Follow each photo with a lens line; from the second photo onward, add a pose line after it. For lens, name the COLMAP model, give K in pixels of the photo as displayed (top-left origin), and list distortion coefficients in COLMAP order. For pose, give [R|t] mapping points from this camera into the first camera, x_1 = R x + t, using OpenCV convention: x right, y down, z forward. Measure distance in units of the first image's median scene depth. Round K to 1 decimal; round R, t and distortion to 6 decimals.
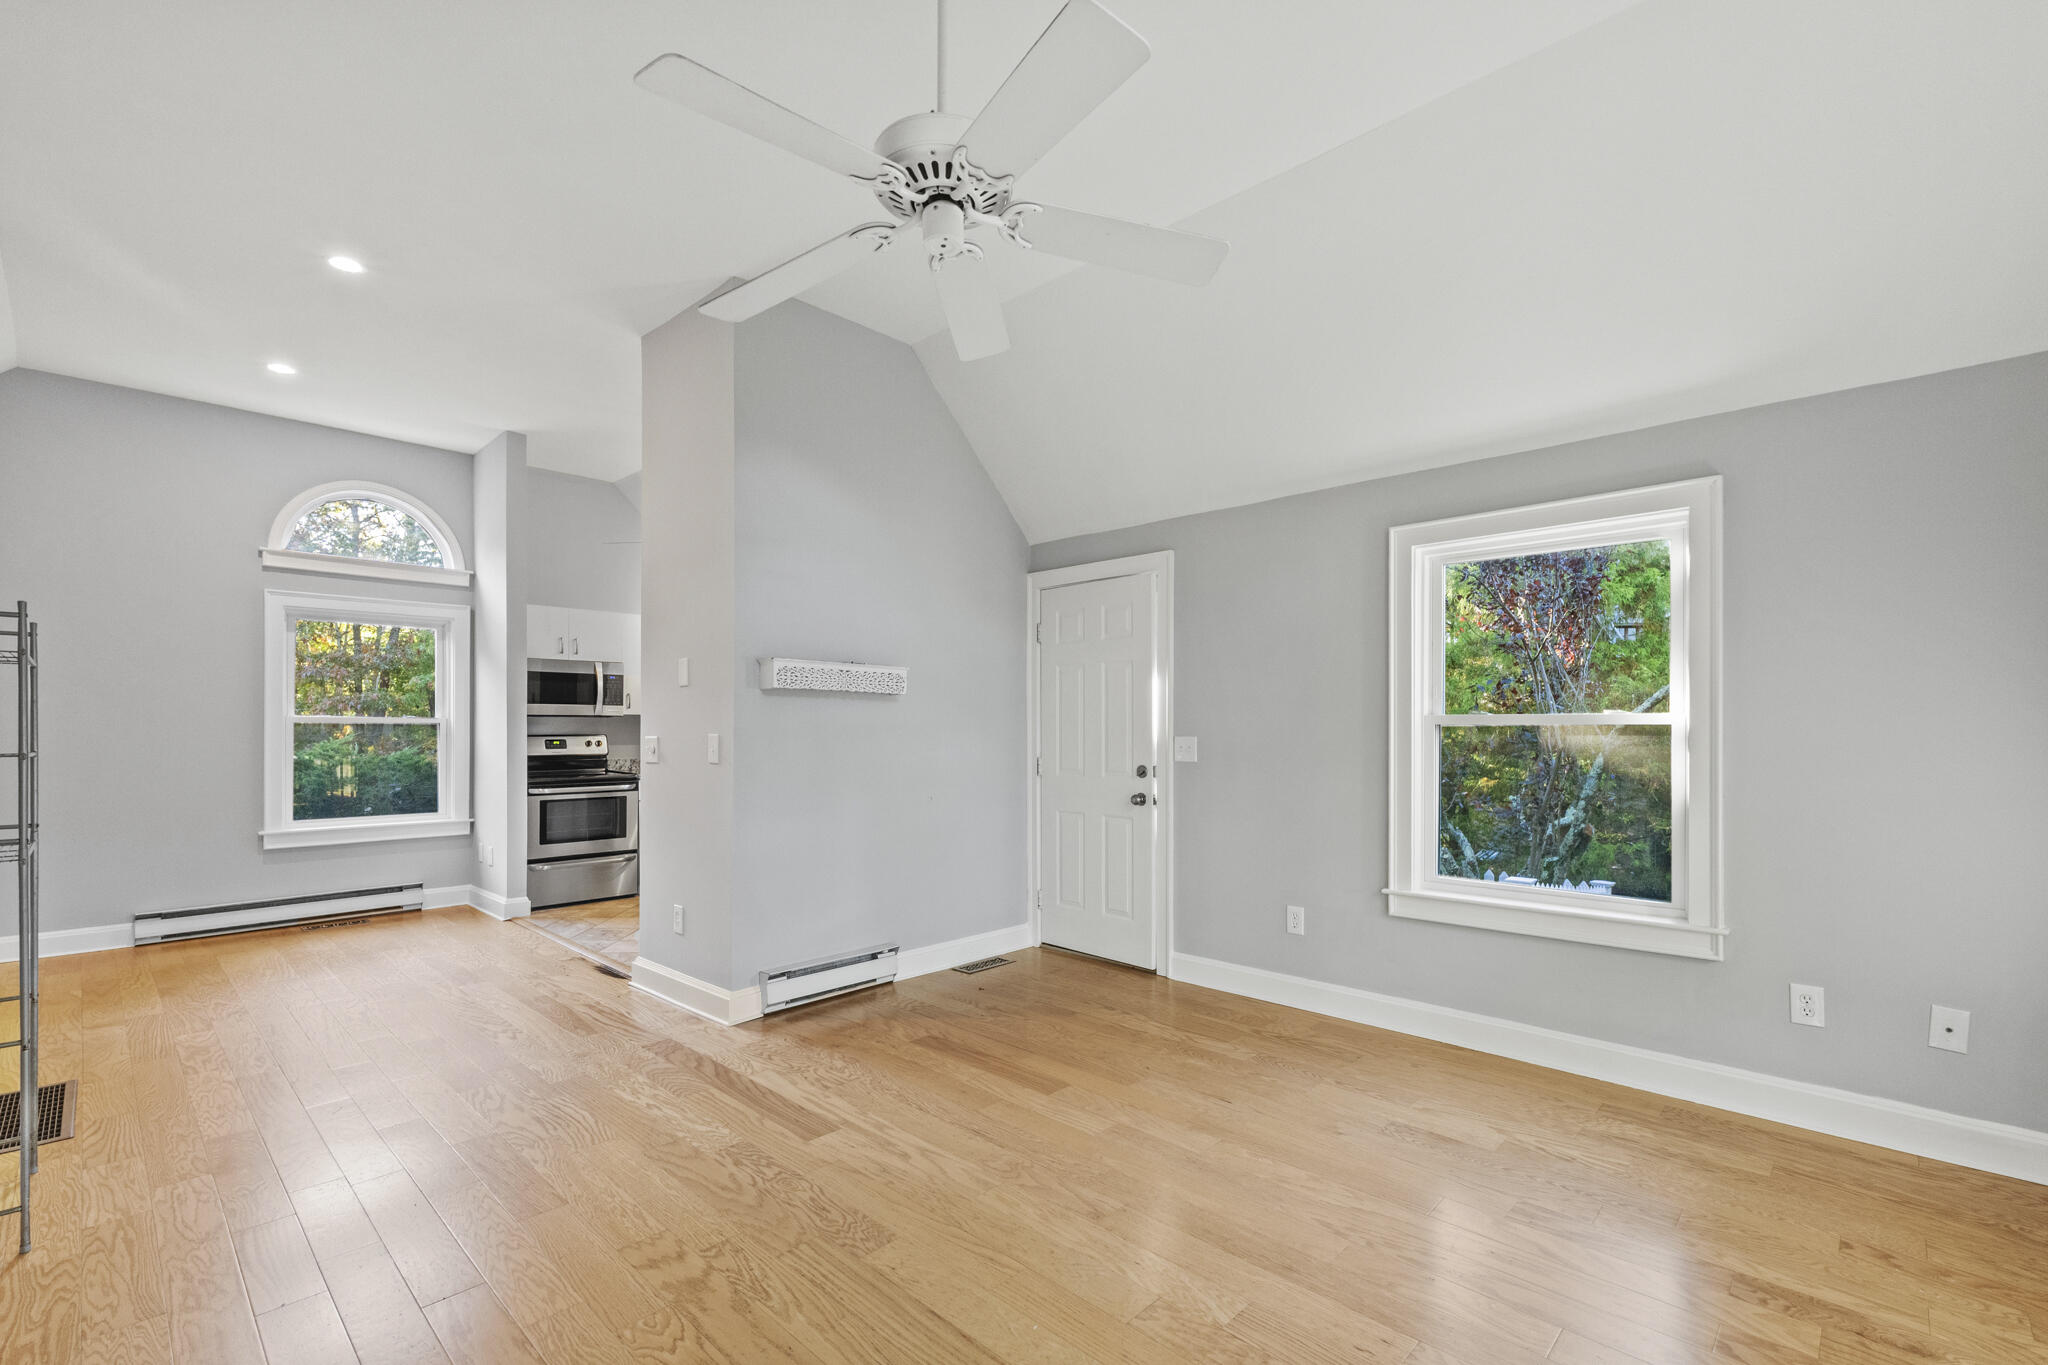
lens RADIAL K [[881.1, 0, 1022.2], [0, 881.1, 731.3], [0, 0, 1]] dist [0.002097, 0.000003]
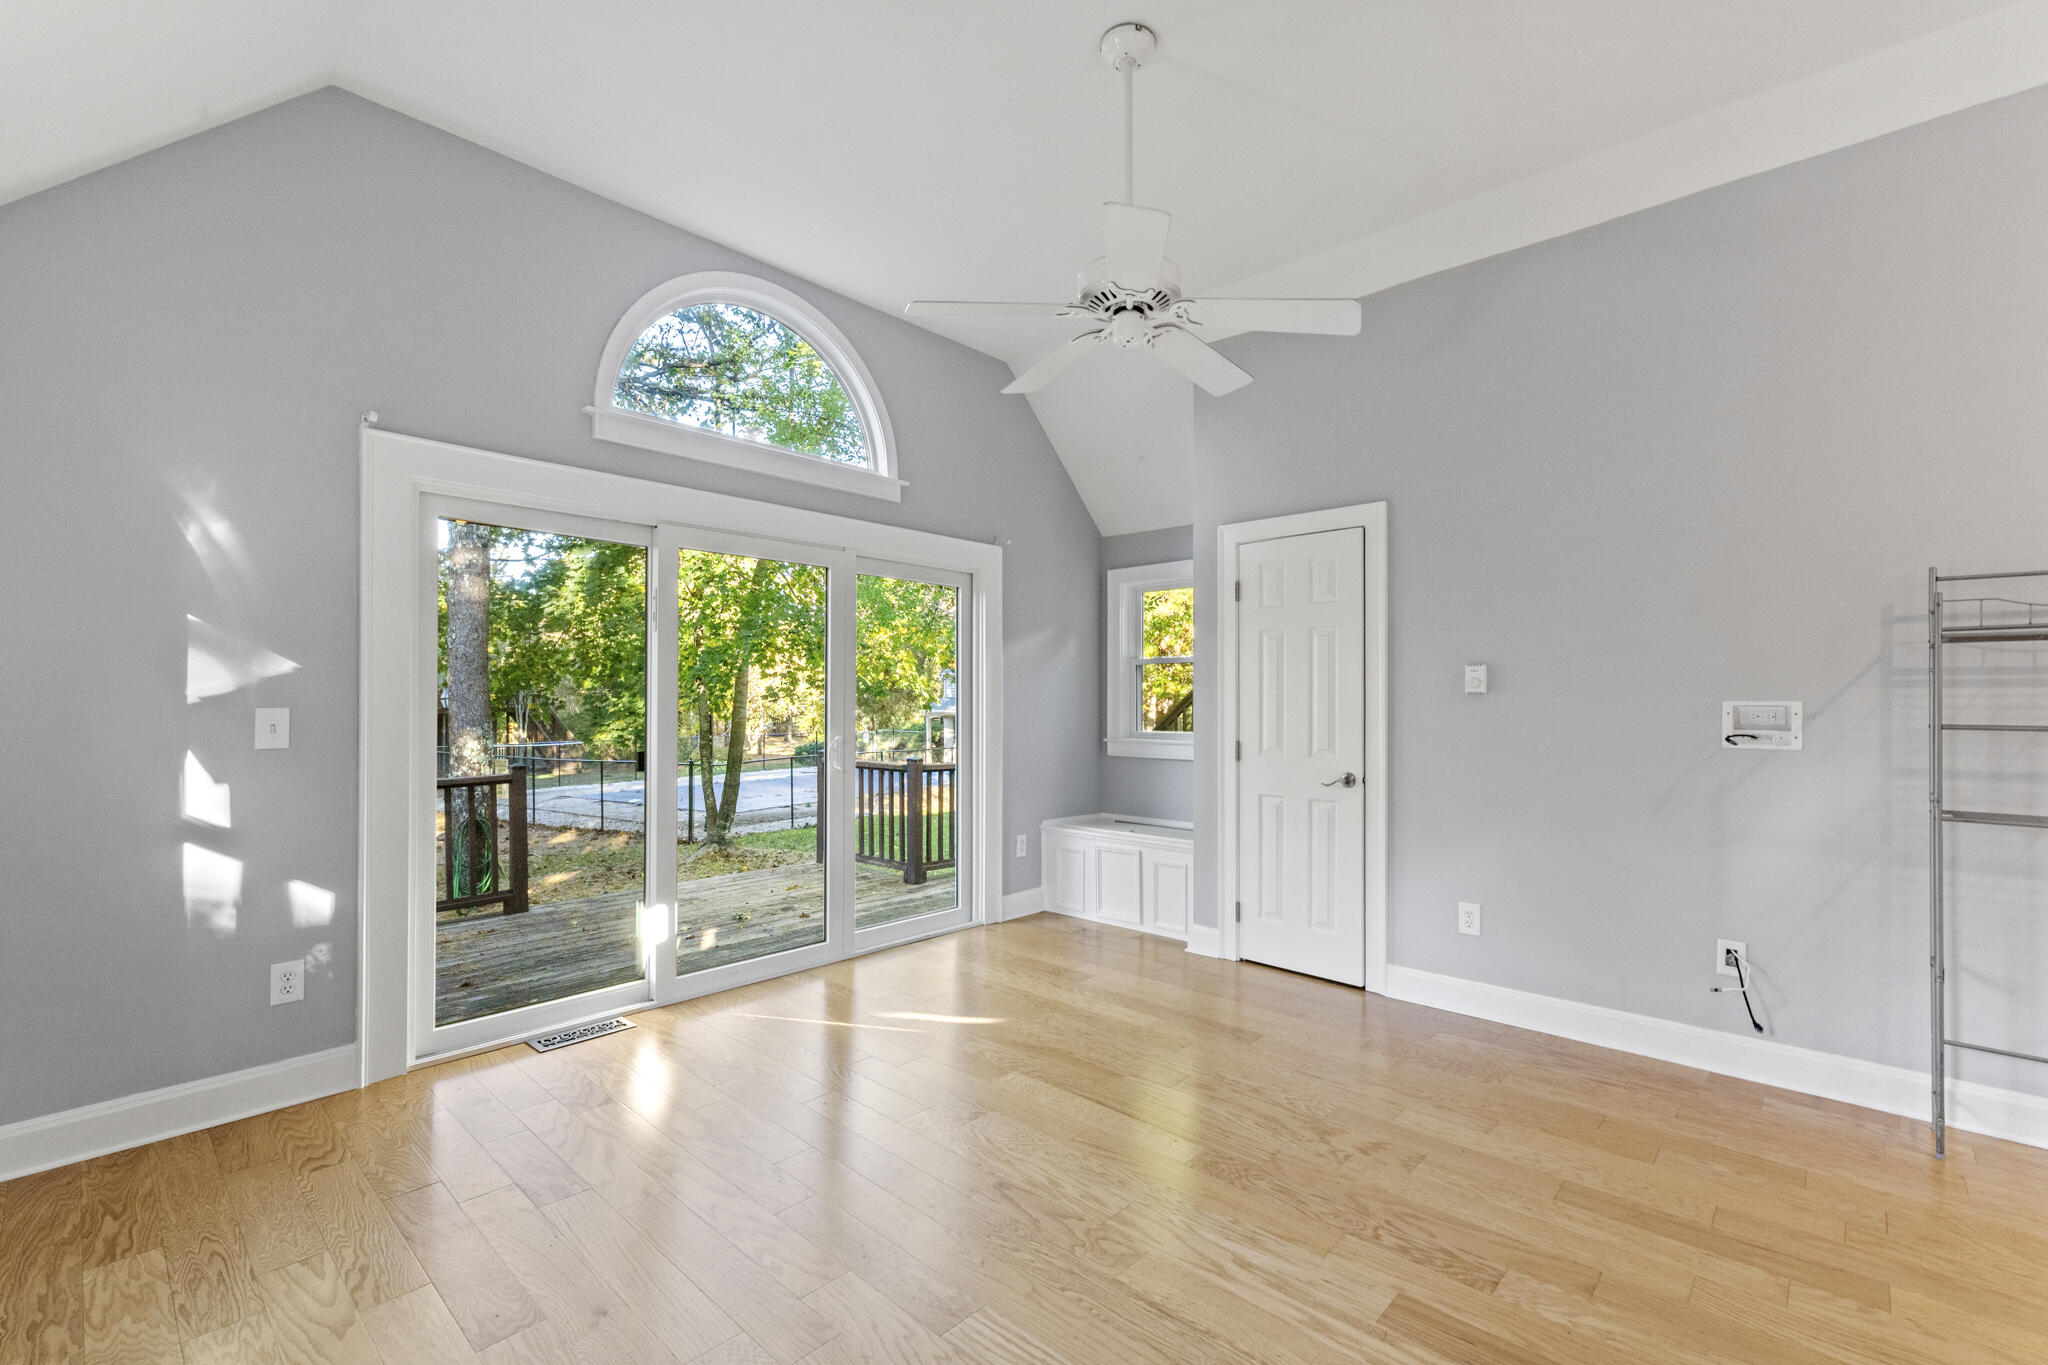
lens RADIAL K [[879.5, 0, 1022.8], [0, 879.5, 688.2], [0, 0, 1]] dist [0.004285, 0.000603]
pose [[-0.999874, -0.006033, -0.014689, 0.065166], [-0.005807, 0.999865, -0.015376, 0.000508], [0.014780, -0.015289, -0.999774, 1.652427]]
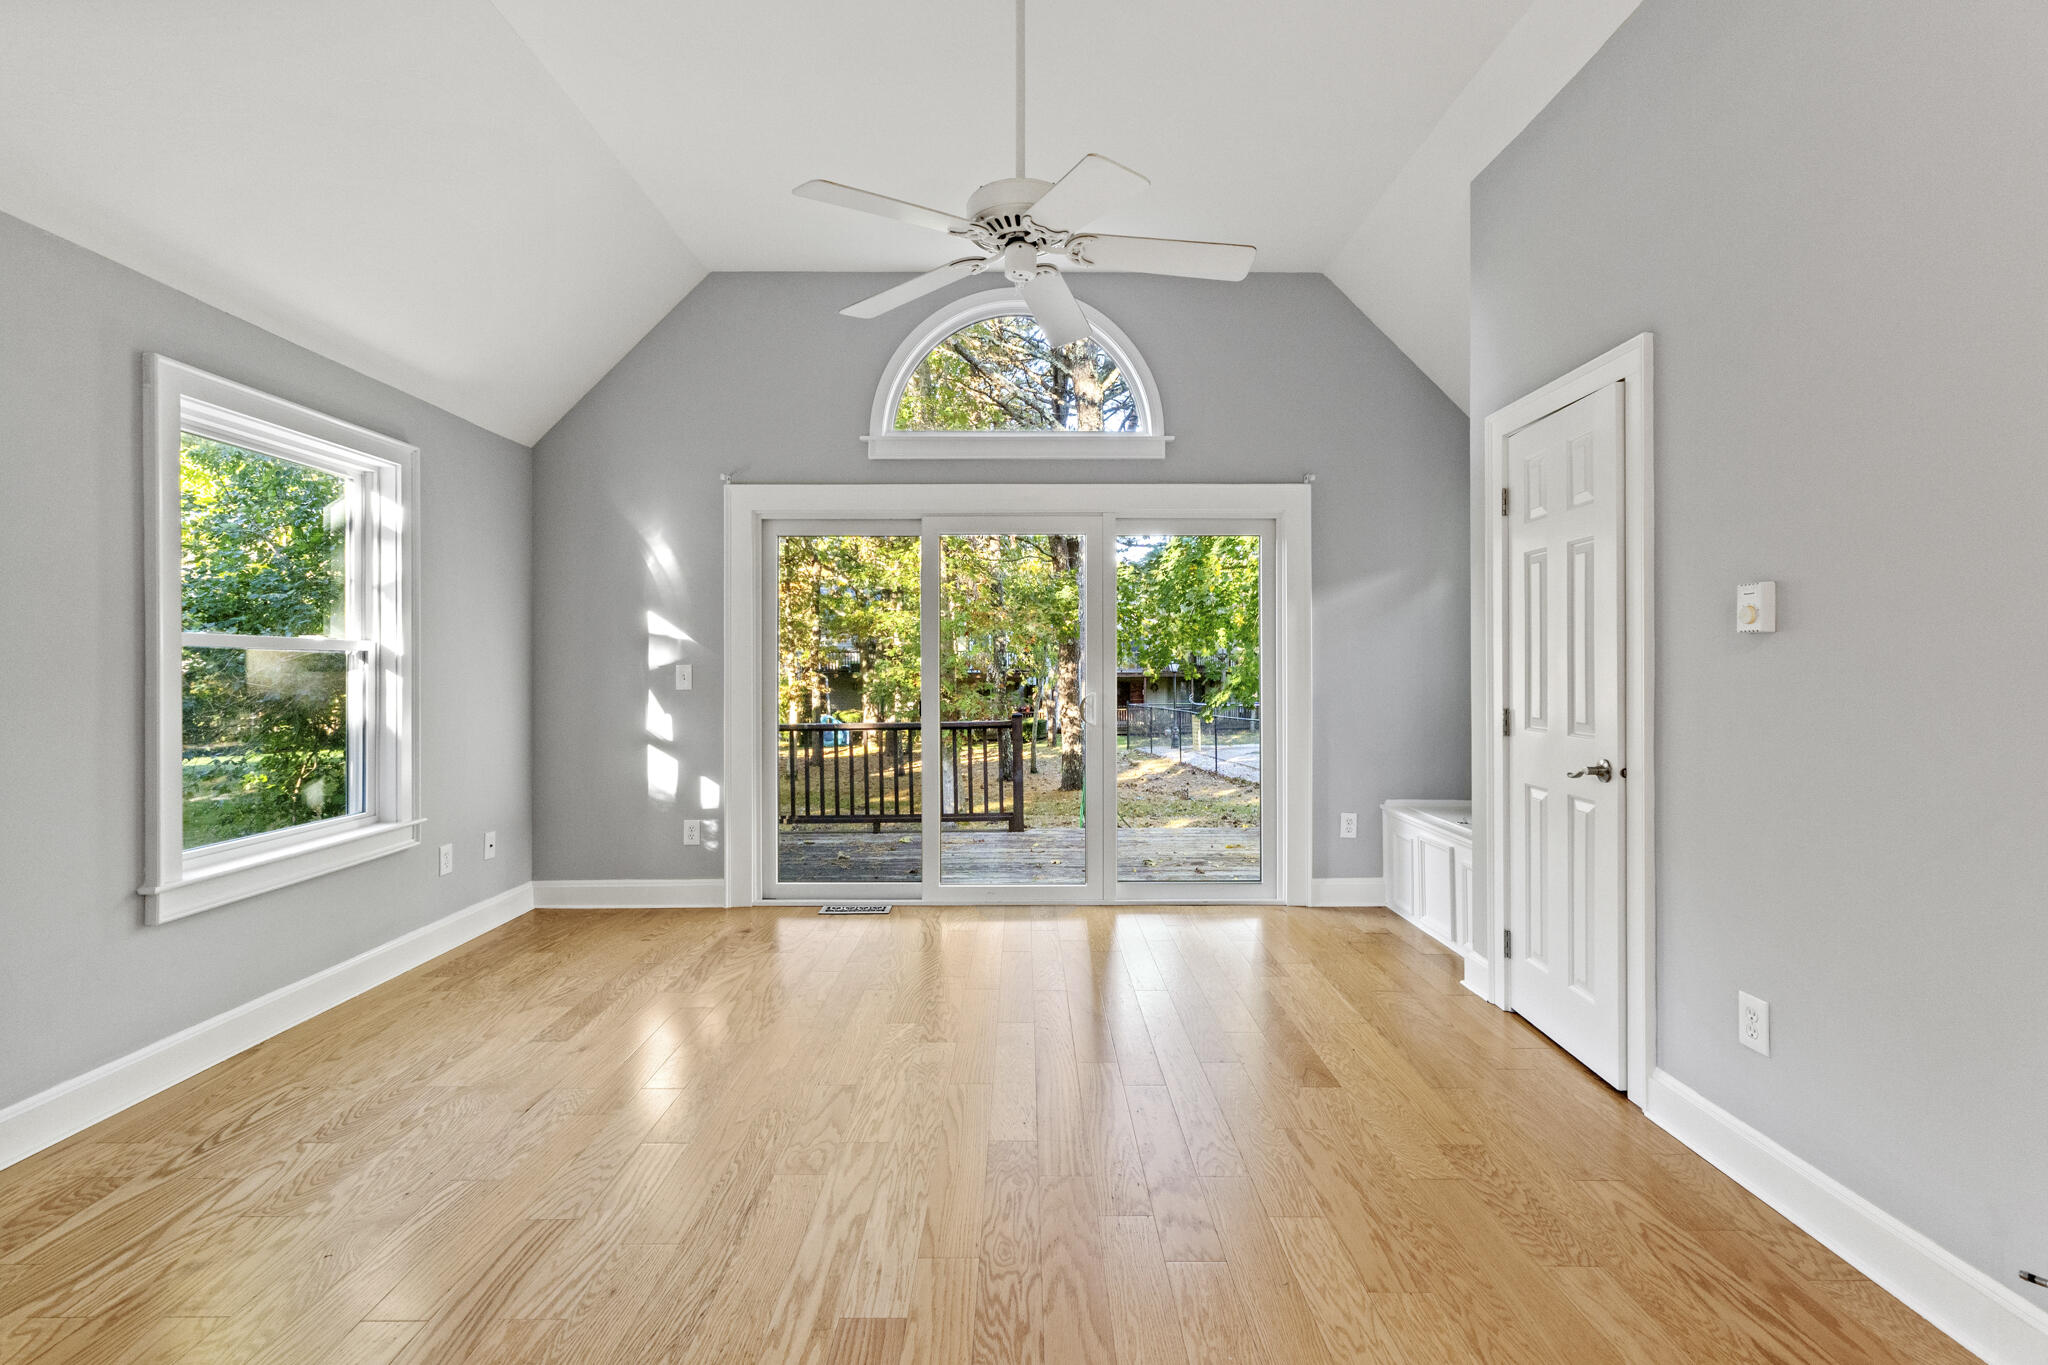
lens RADIAL K [[884.2, 0, 1032.0], [0, 884.2, 661.9], [0, 0, 1]] dist [0.004700, 0.000490]
pose [[-0.696579, 0.002321, 0.717477, -0.724207], [-0.000443, 0.999993, -0.003665, 0.012456], [-0.717480, -0.002871, -0.696573, 1.329326]]
